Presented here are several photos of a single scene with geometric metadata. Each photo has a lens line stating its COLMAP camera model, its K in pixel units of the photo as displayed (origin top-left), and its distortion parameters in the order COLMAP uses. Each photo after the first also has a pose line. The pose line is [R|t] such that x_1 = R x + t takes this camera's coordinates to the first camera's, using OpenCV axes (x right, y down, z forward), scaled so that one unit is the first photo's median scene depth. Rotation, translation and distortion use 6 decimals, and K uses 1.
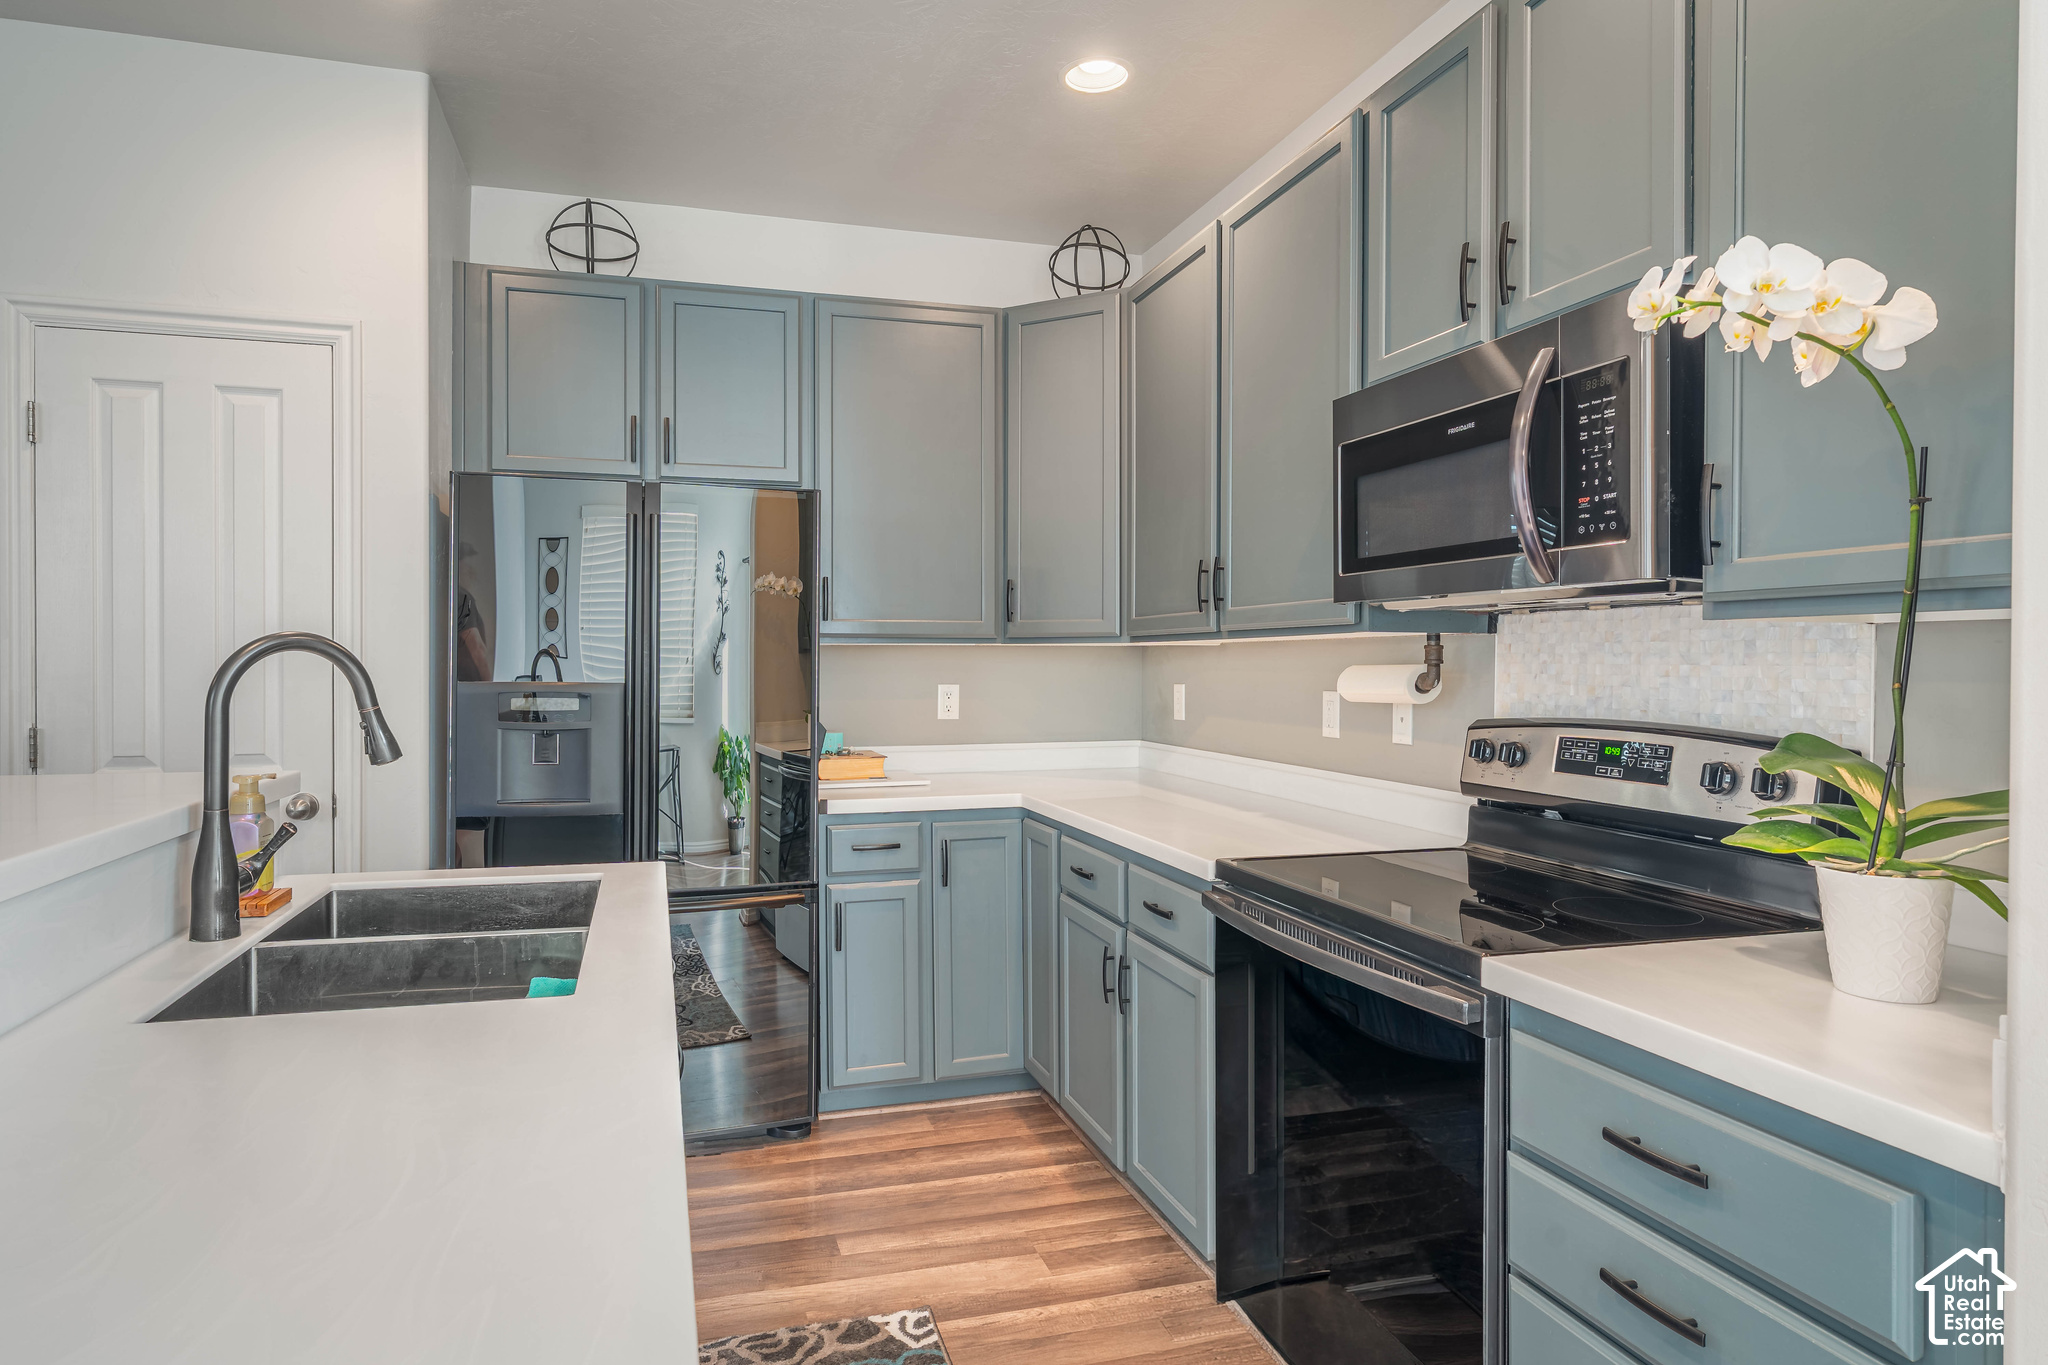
lens RADIAL K [[1144.7, 0, 1021.4], [0, 1144.7, 692.0], [0, 0, 1]] dist [0.000964, -0.000942]
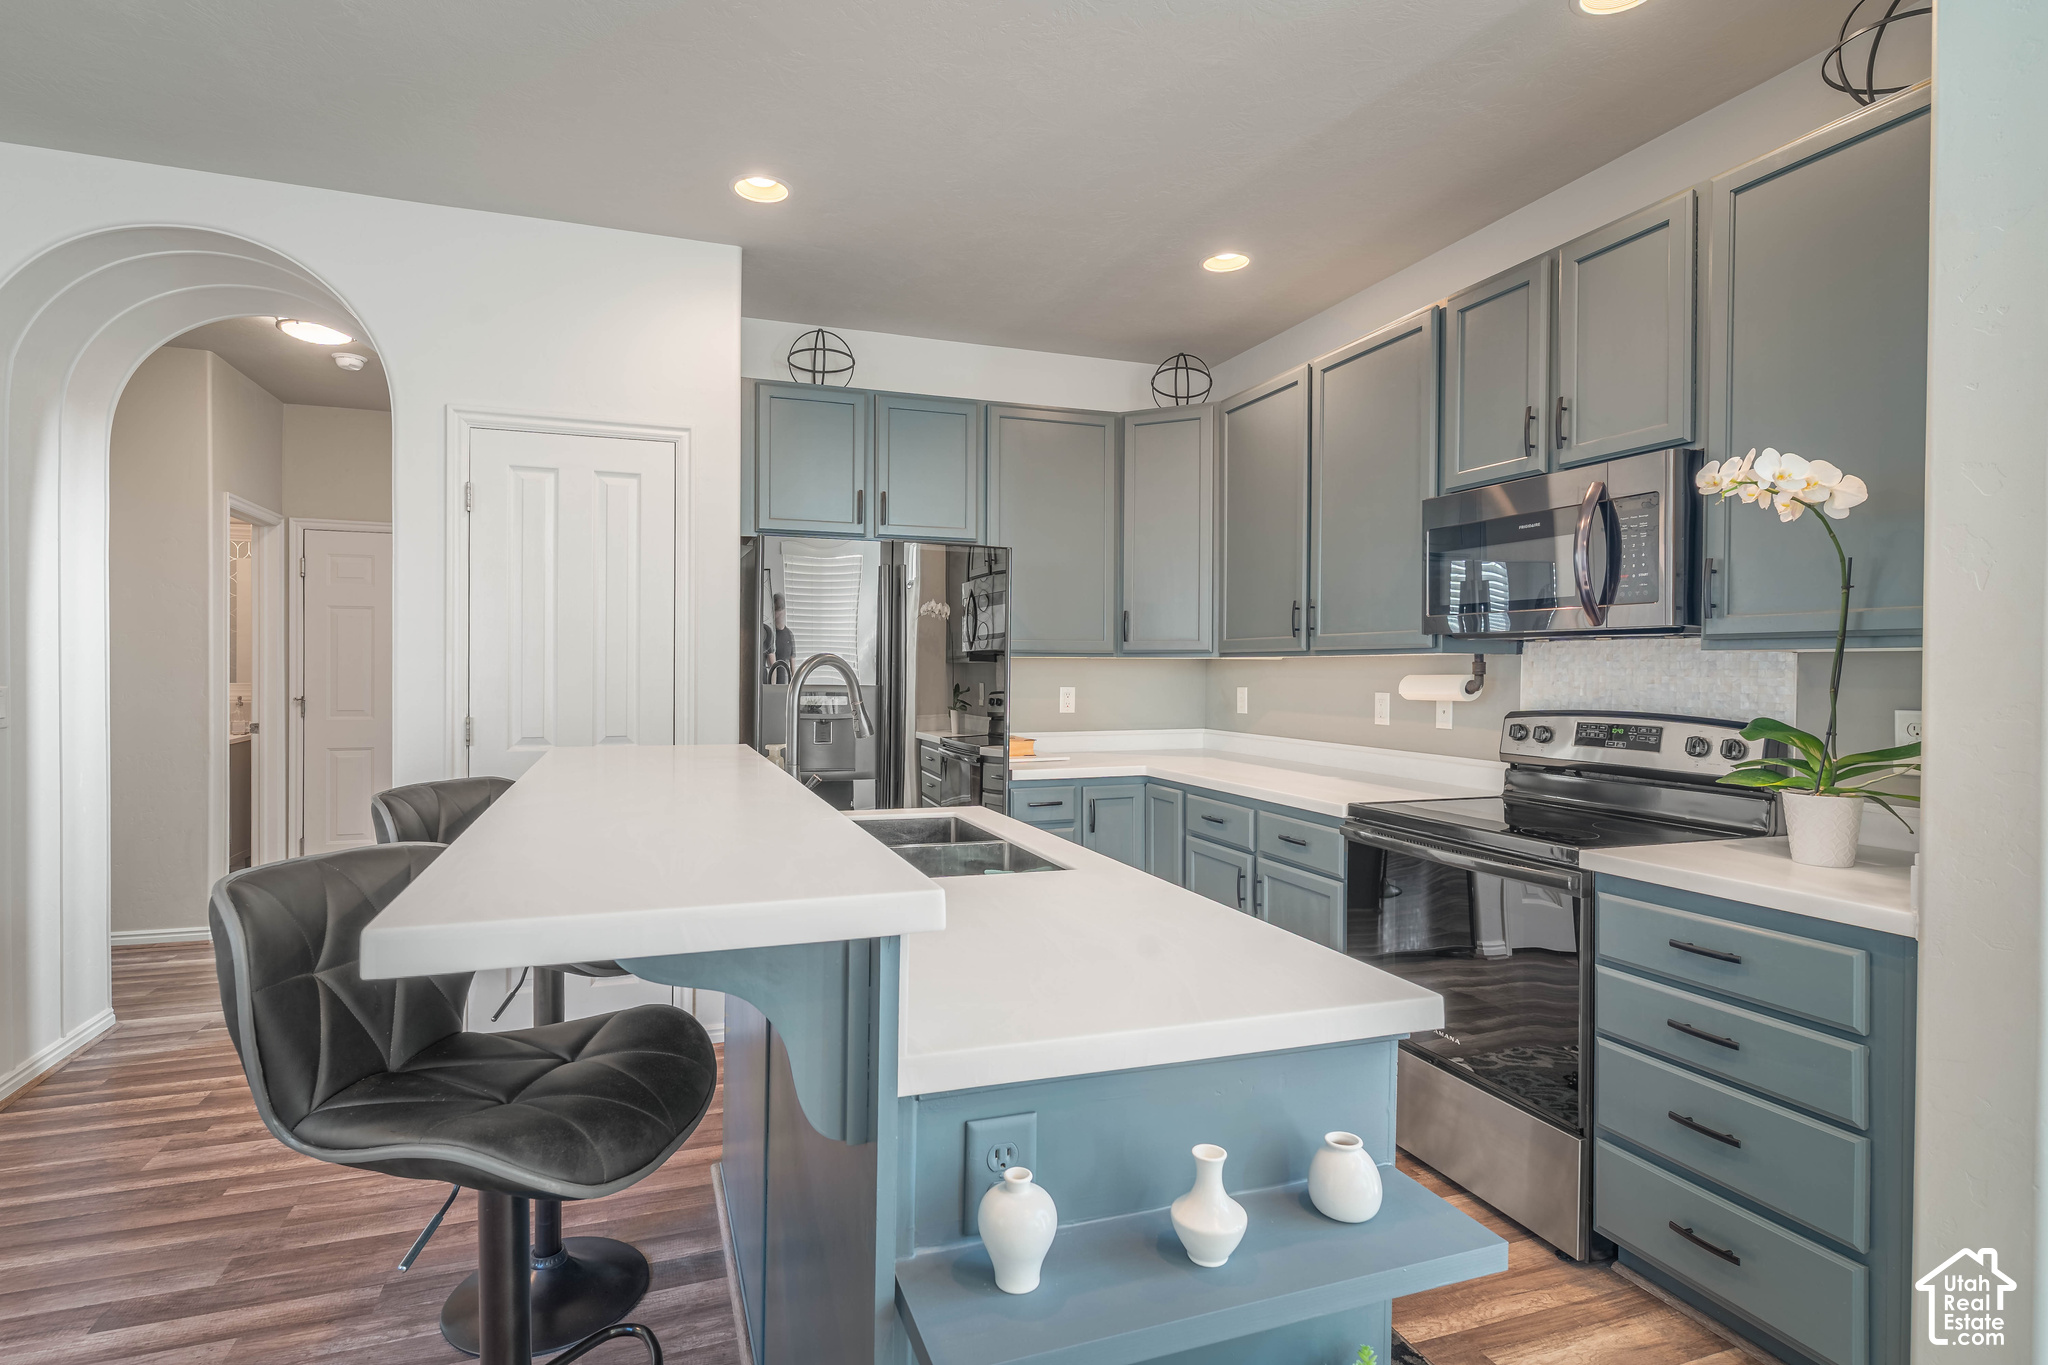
lens RADIAL K [[971.1, 0, 1007.9], [0, 971.1, 695.3], [0, 0, 1]] dist [0.001325, -0.000651]
pose [[0.999108, 0.001593, 0.042208, -0.325211], [-0.001694, 0.999996, 0.002347, 0.001062], [-0.042204, -0.002417, 0.999106, -0.256335]]
